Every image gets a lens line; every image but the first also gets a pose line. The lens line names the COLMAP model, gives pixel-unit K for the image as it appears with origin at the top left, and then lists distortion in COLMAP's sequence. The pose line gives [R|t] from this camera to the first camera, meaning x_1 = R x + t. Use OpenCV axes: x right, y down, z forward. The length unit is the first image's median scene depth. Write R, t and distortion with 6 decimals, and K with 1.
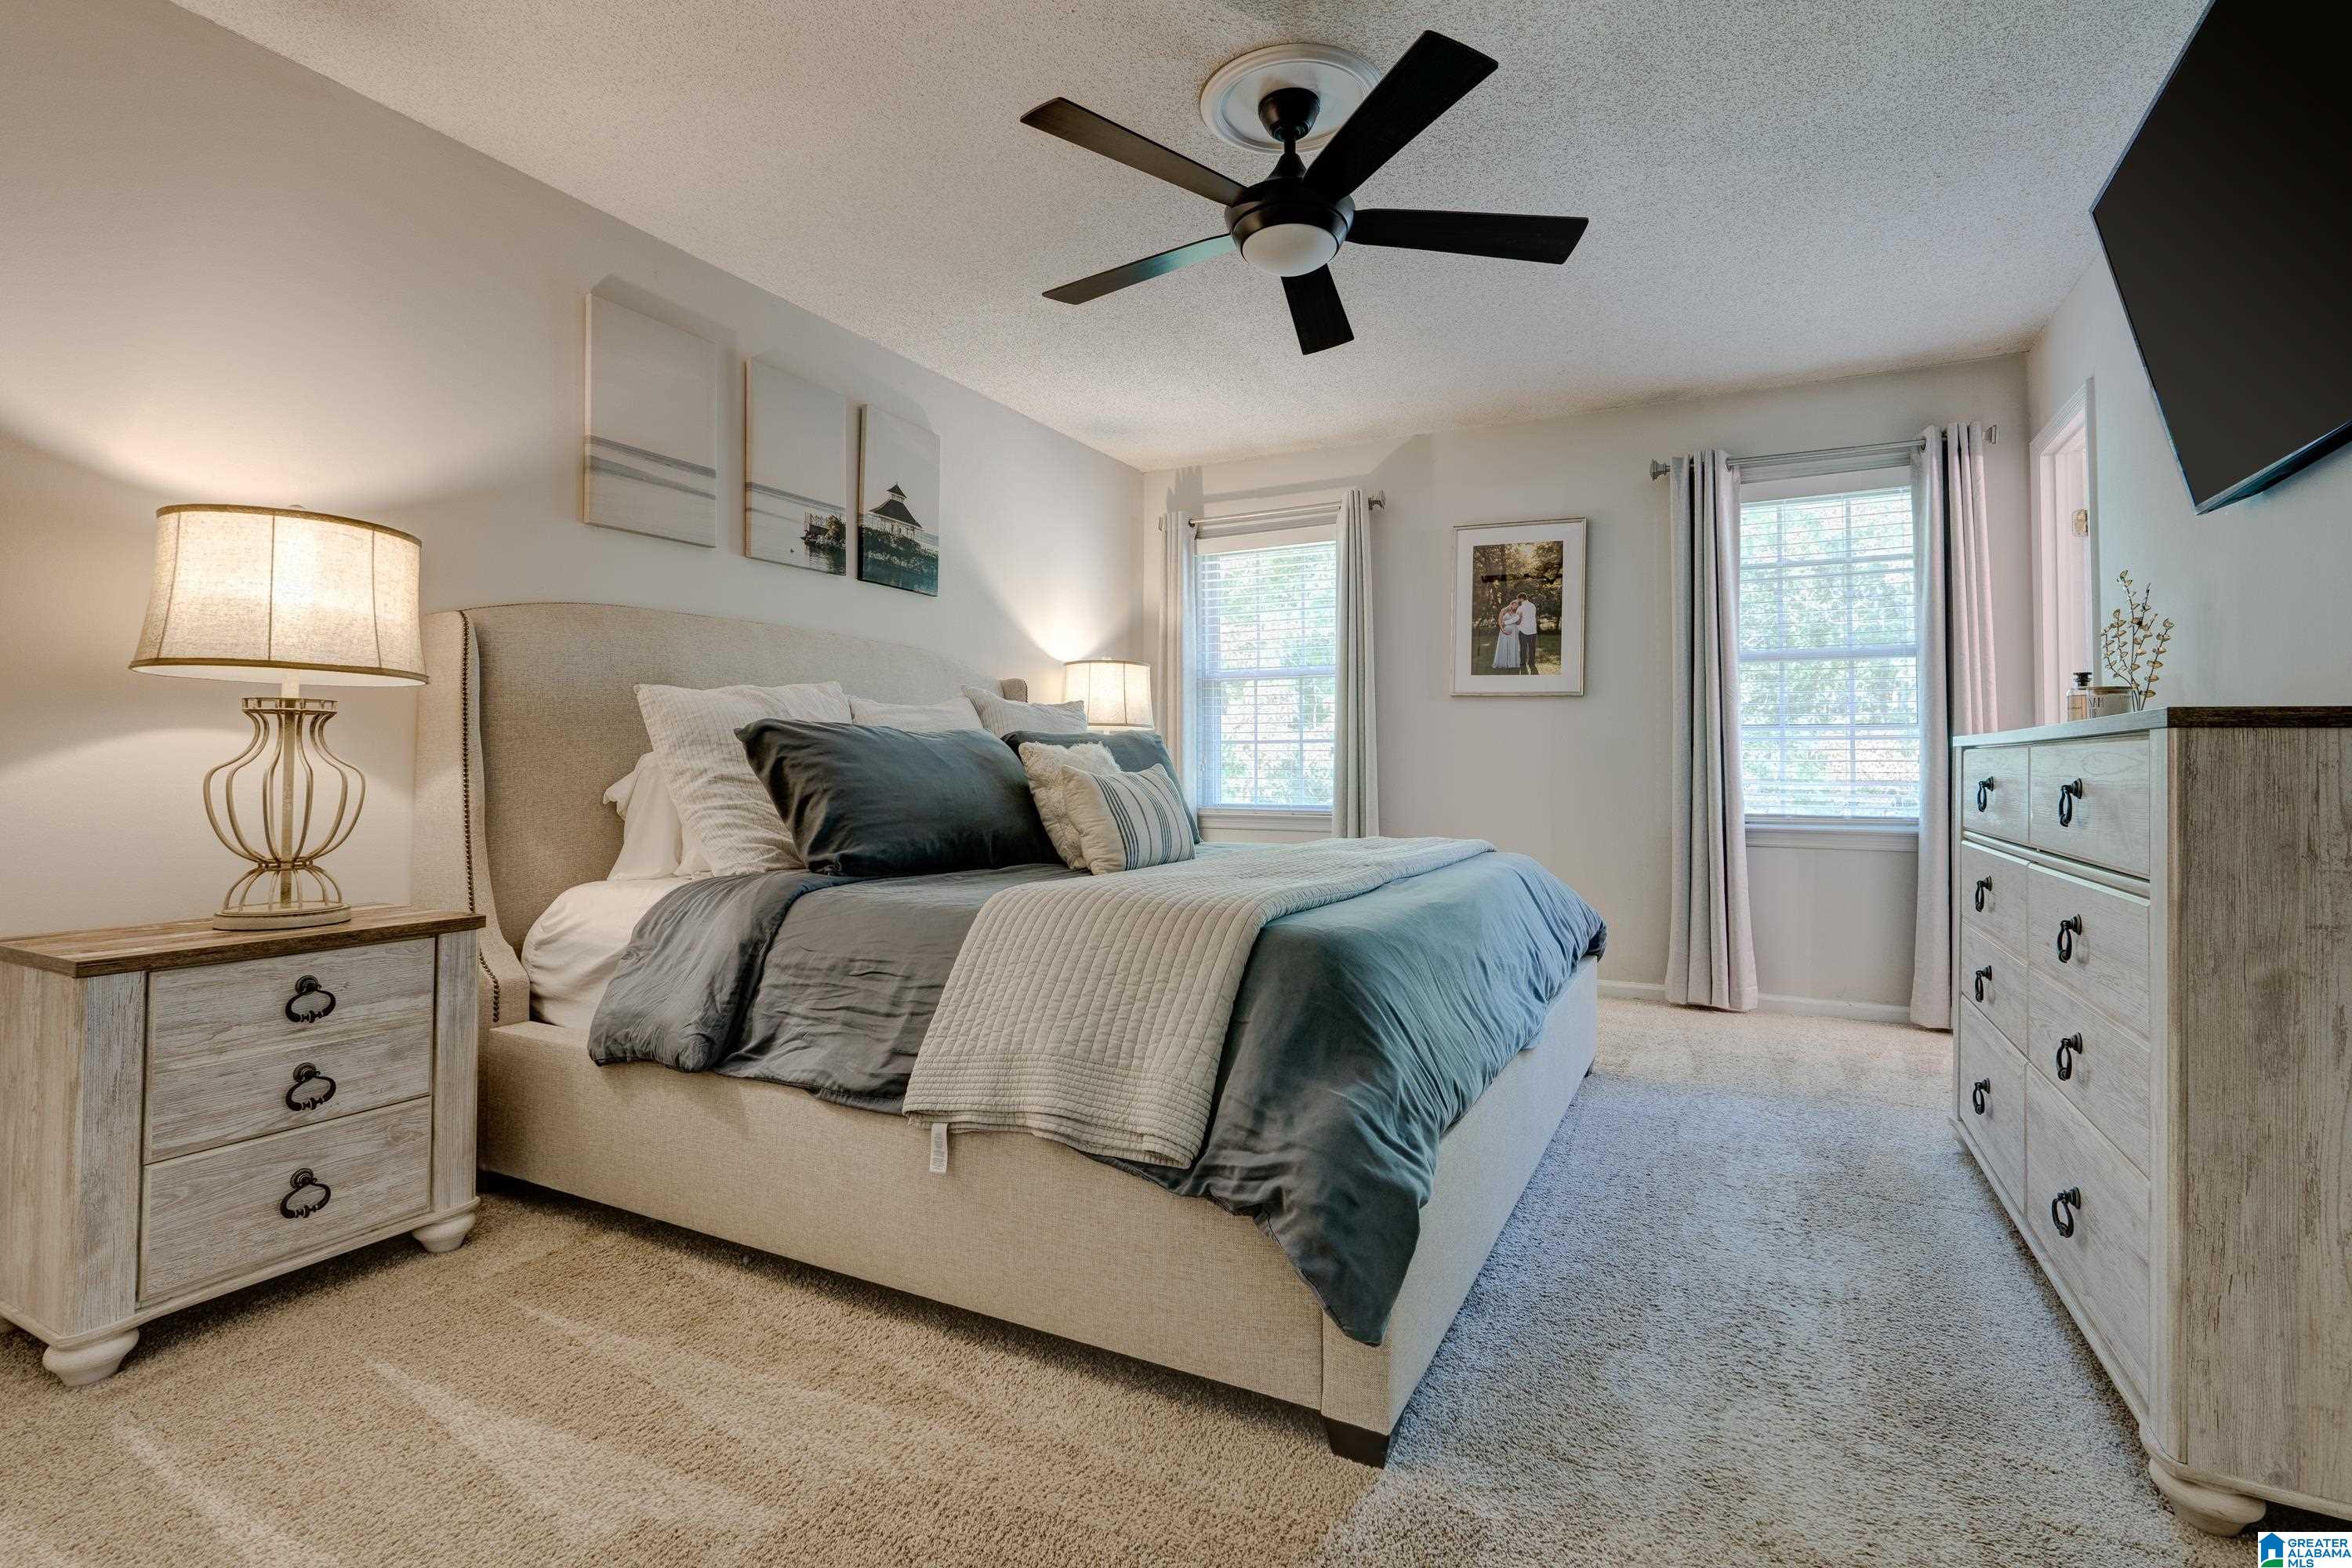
lens RADIAL K [[1073.8, 0, 1184.7], [0, 1073.8, 766.2], [0, 0, 1]] dist [-0.005372, -0.000271]
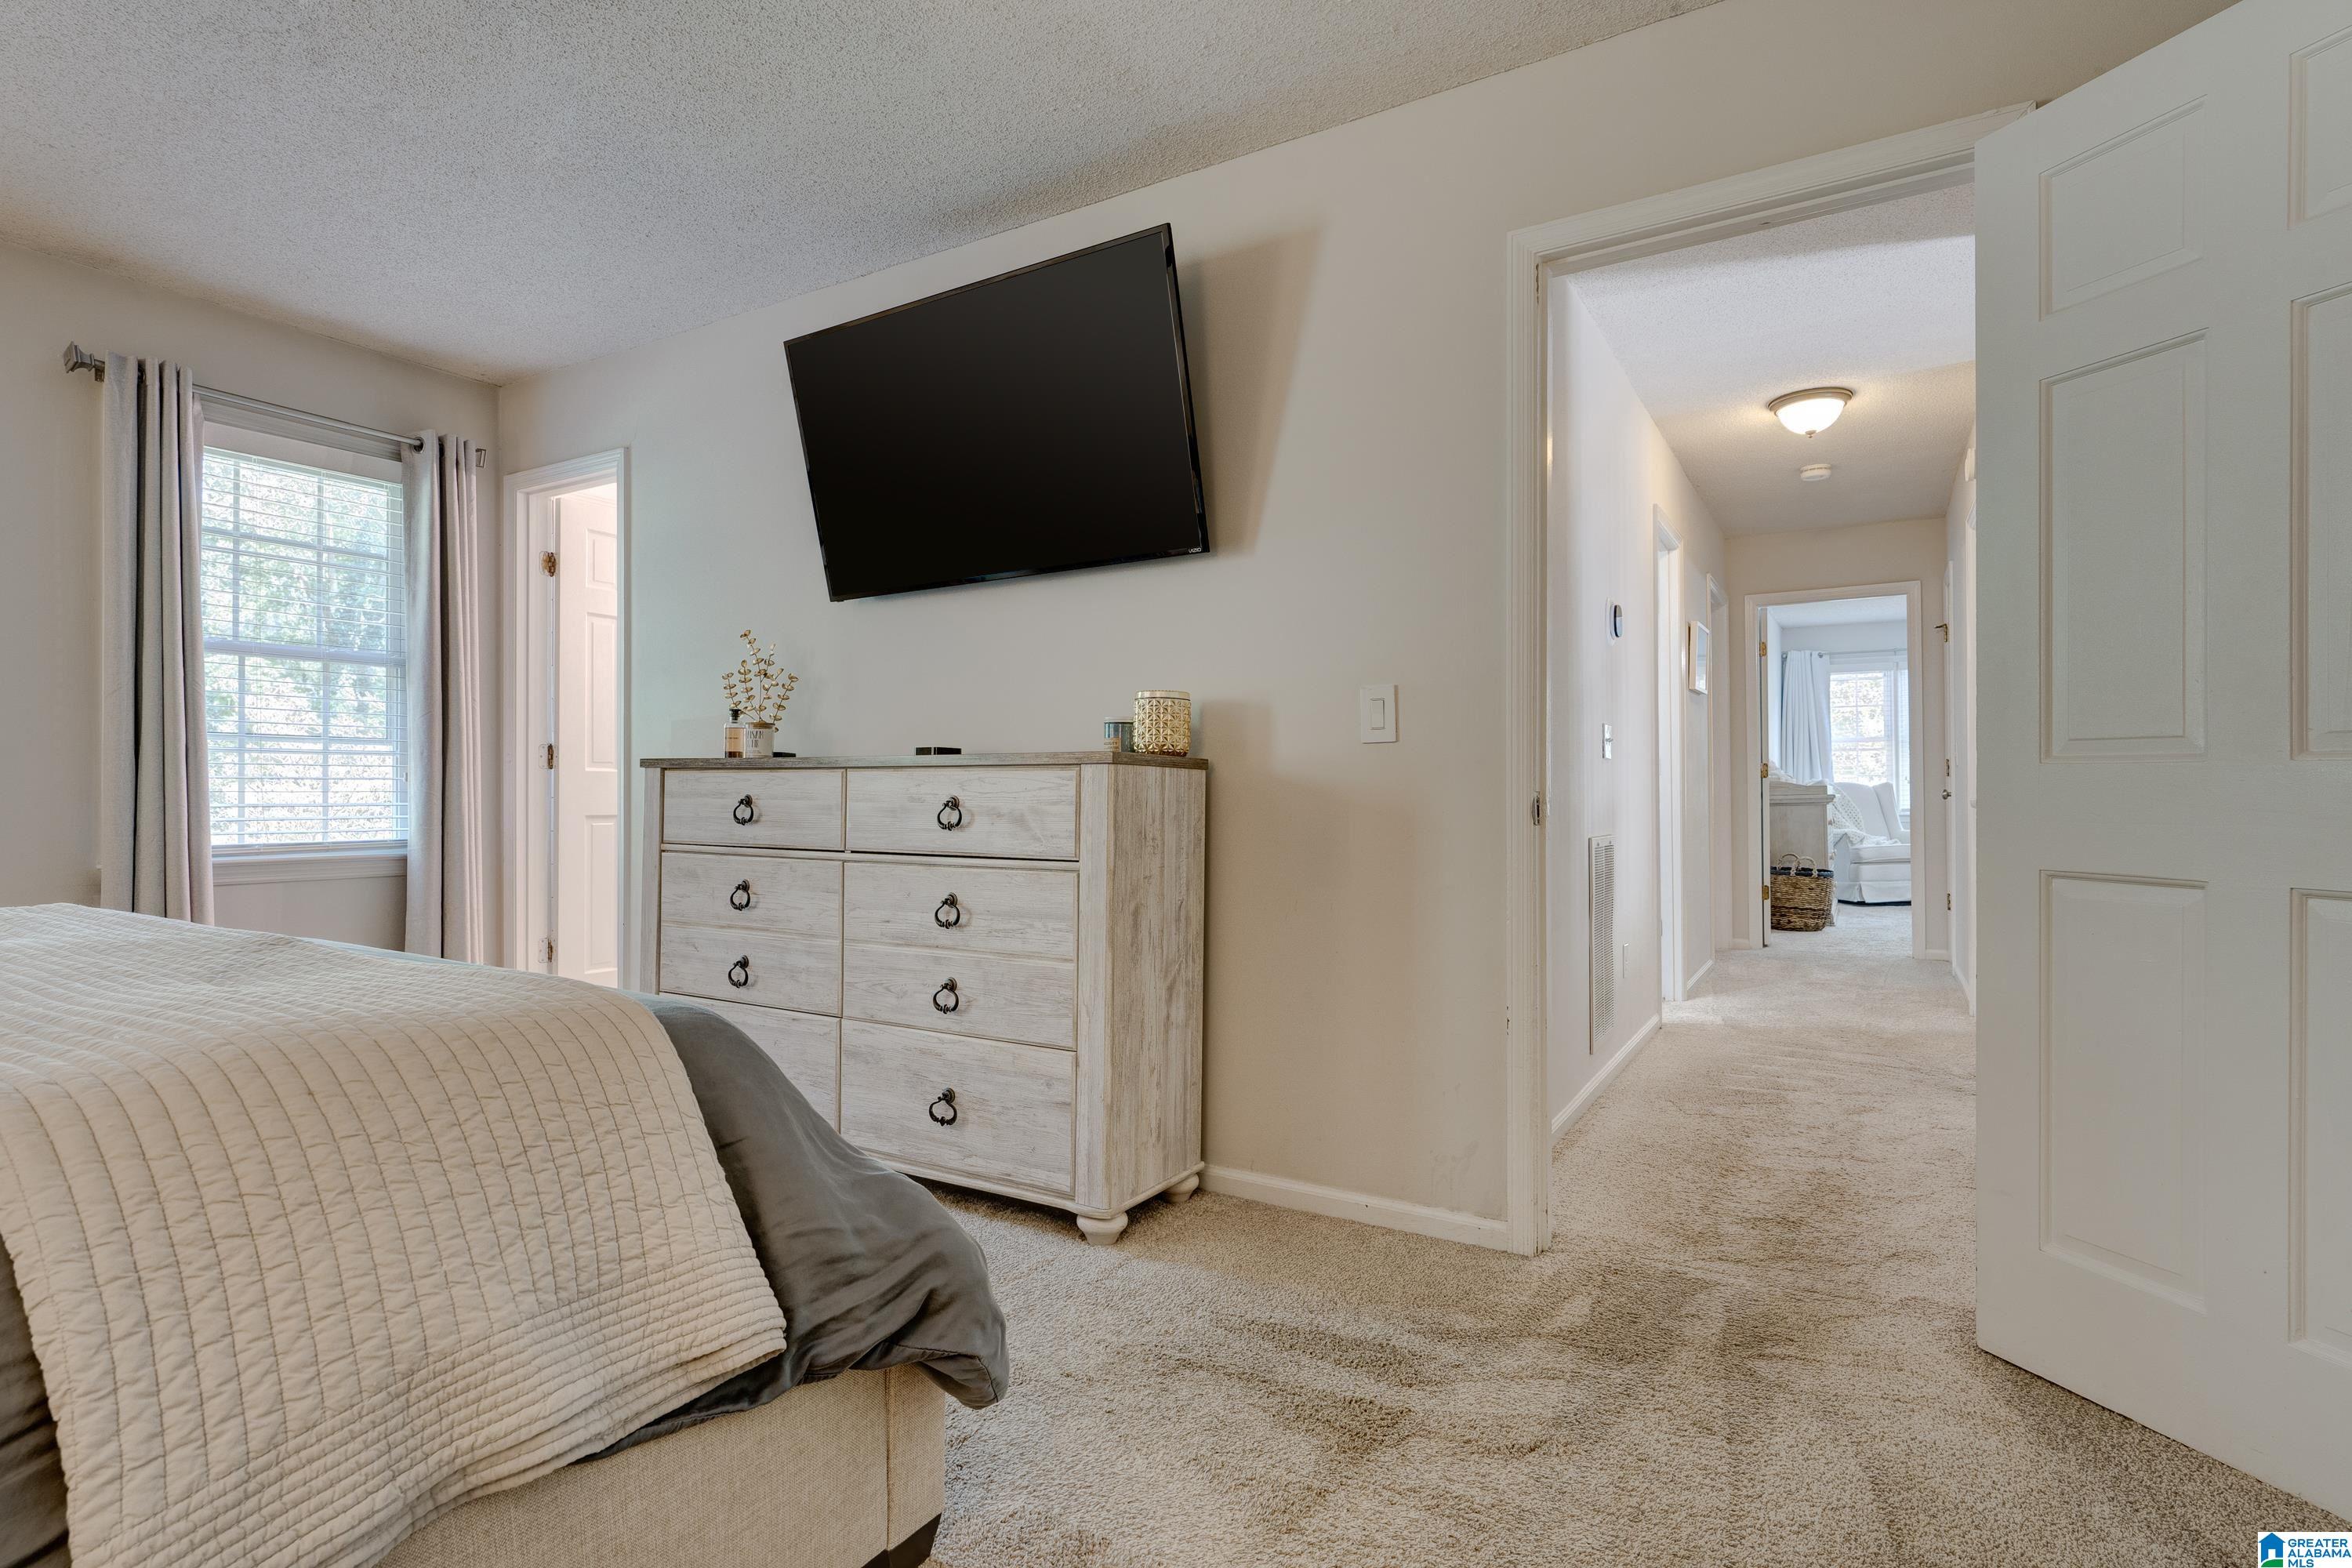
lens RADIAL K [[1152.8, 0, 1178.4], [0, 1152.8, 782.9], [0, 0, 1]] dist [-0.000031, -0.000435]
pose [[0.075311, -0.000945, 0.997160, -0.280145], [-0.001825, 0.999998, 0.001085, -0.003764], [-0.997158, -0.001901, 0.075309, 0.254144]]
